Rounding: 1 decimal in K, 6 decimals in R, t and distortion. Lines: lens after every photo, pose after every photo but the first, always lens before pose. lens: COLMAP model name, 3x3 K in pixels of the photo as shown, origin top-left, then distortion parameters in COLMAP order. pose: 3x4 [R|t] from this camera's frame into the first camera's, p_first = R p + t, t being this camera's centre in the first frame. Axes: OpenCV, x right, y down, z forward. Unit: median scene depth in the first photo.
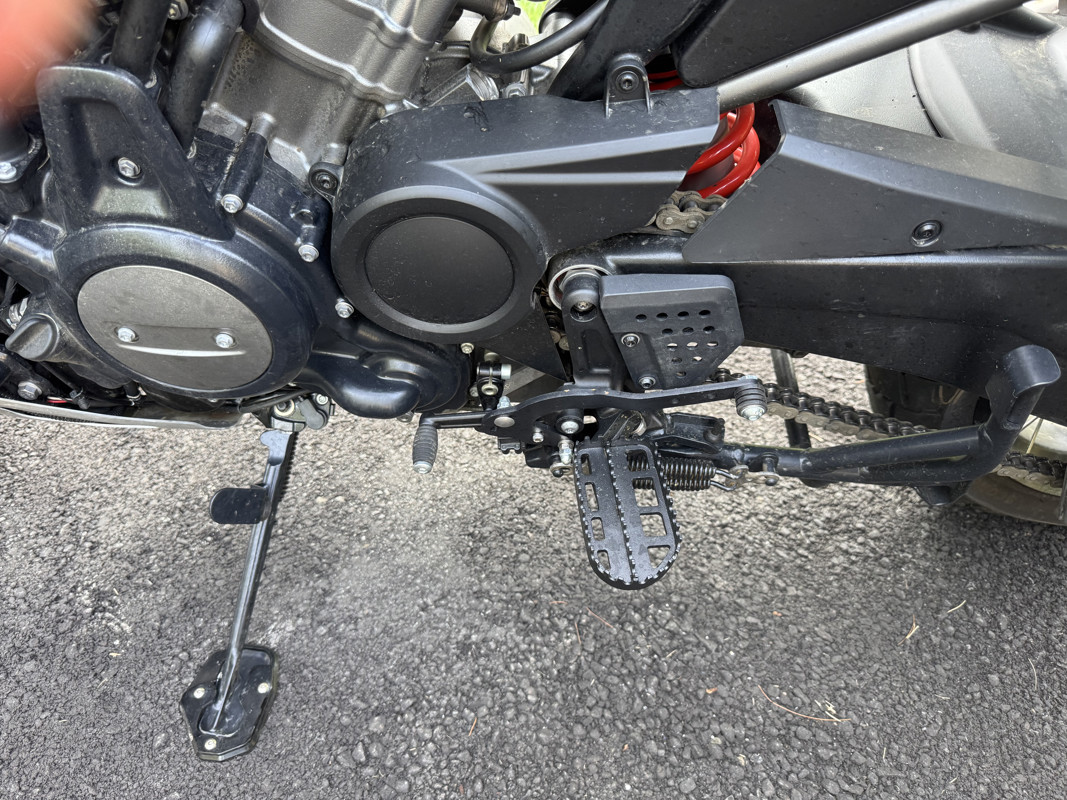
lens RADIAL K [[753.2, 0, 533.5], [0, 753.2, 400.0], [0, 0, 1]] dist [0.142214, -0.278821]
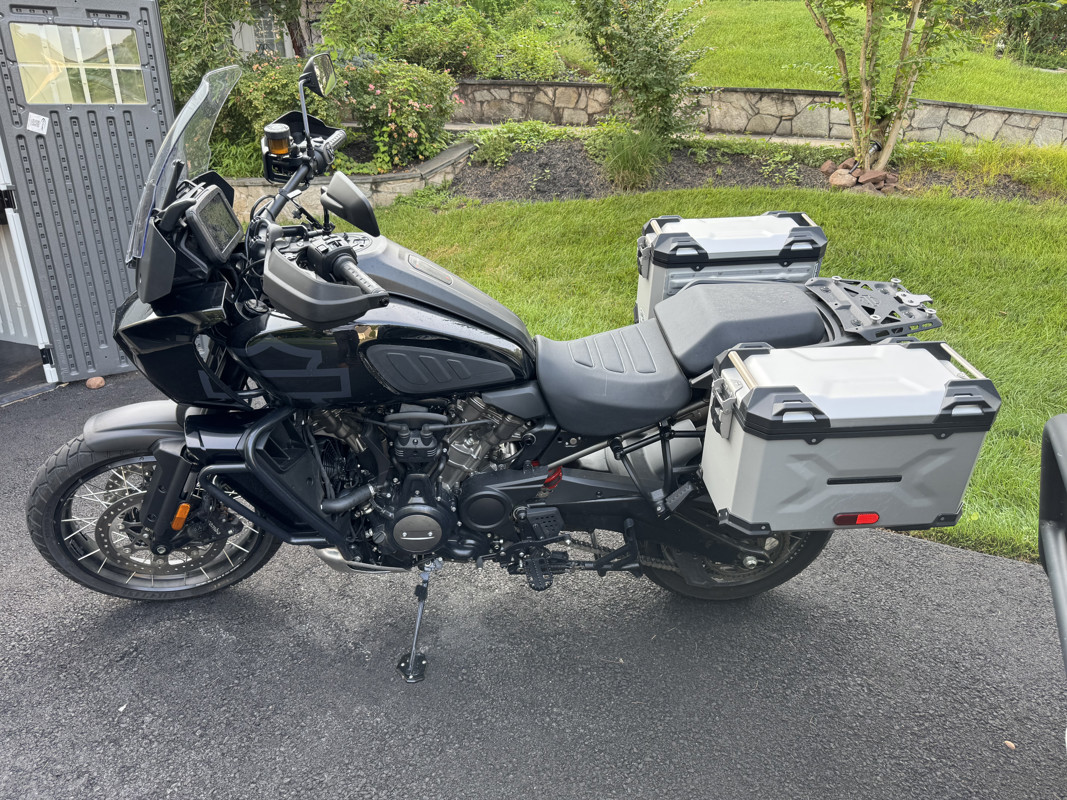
lens RADIAL K [[753.2, 0, 533.5], [0, 753.2, 400.0], [0, 0, 1]] dist [0.142214, -0.278821]
pose [[0.994376, -0.058963, 0.087977, -0.145415], [0.085718, 0.935941, -0.341565, 0.506477], [-0.062201, 0.347185, 0.935732, -2.251767]]
